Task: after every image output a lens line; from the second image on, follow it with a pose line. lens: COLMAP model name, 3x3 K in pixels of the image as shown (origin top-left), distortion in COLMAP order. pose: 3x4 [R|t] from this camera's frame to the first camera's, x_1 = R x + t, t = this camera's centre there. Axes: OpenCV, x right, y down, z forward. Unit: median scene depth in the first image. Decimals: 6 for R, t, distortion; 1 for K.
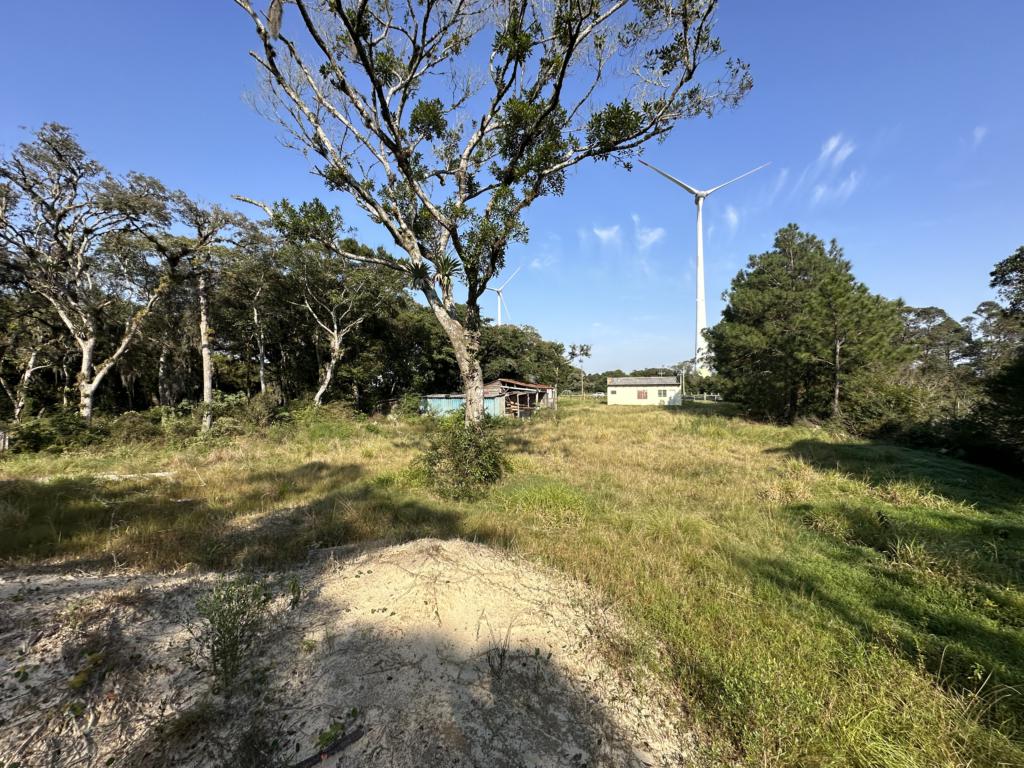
lens RADIAL K [[408.1, 0, 513.0], [0, 408.1, 383.1], [0, 0, 1]] dist [-0.004826, 0.000987]
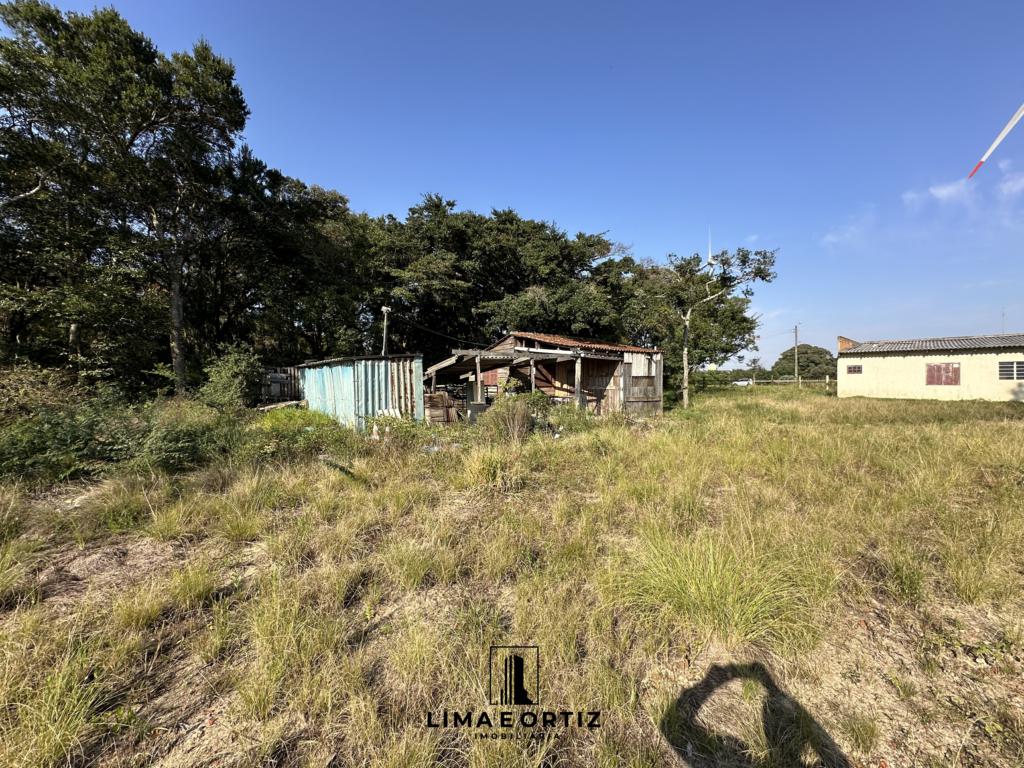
lens RADIAL K [[408.1, 0, 512.6], [0, 408.1, 381.5], [0, 0, 1]] dist [-0.004826, 0.000987]
pose [[0.874160, 0.009643, -0.485542, 0.140820], [0.001646, 0.999738, 0.022819, 0.025867], [0.485635, -0.020747, 0.873915, 0.443547]]
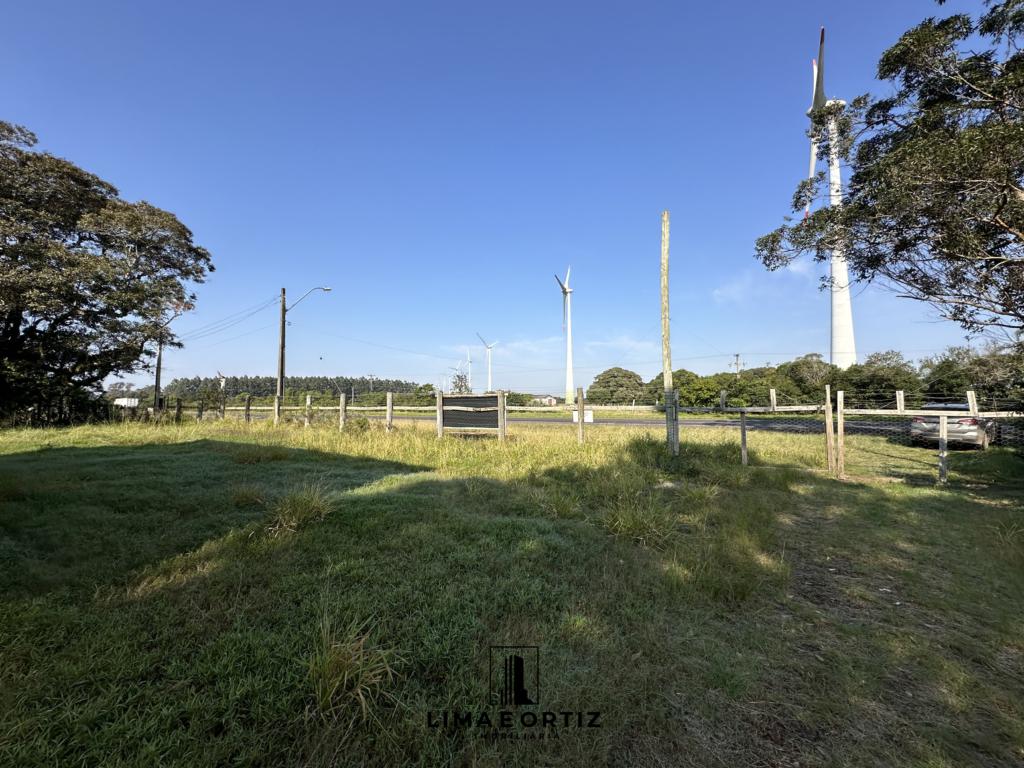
lens RADIAL K [[408.1, 0, 517.4], [0, 408.1, 380.5], [0, 0, 1]] dist [-0.004826, 0.000987]
pose [[0.969158, -0.005800, -0.246373, 0.545600], [-0.004354, 0.999164, -0.040651, 0.032866], [0.246403, 0.040470, 0.968322, 1.137255]]
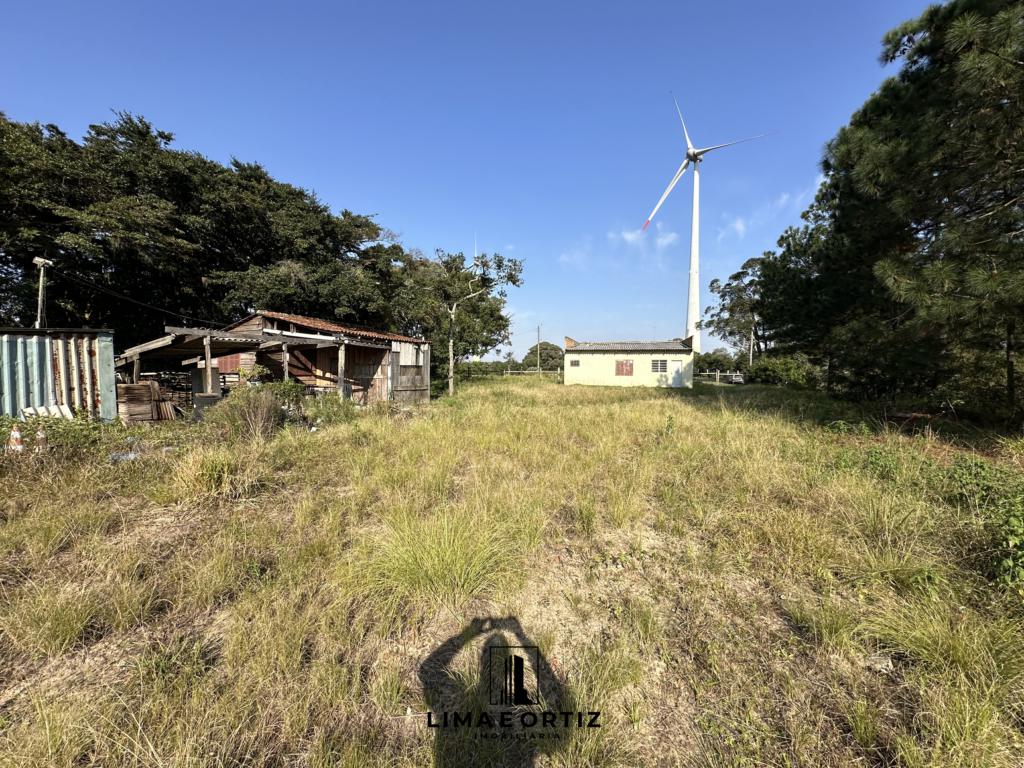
lens RADIAL K [[408.1, 0, 513.2], [0, 408.1, 382.0], [0, 0, 1]] dist [-0.004826, 0.000987]
pose [[0.999186, 0.018710, 0.035734, 0.145091], [-0.020293, 0.998804, 0.044472, 0.026235], [-0.034860, -0.045161, 0.998371, 0.444777]]
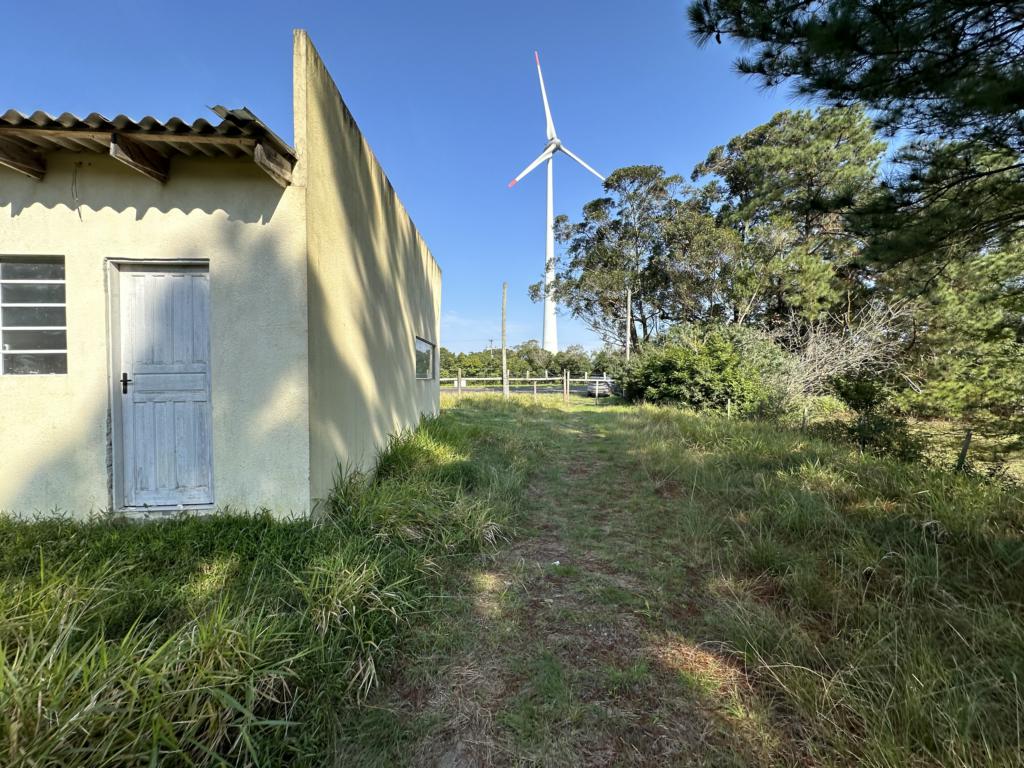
lens RADIAL K [[408.1, 0, 510.9], [0, 408.1, 382.1], [0, 0, 1]] dist [-0.004826, 0.000987]
pose [[0.942224, 0.001116, 0.334982, 0.428732], [-0.008997, 0.999718, 0.021974, 0.033002], [-0.334863, -0.023718, 0.941968, 0.944073]]
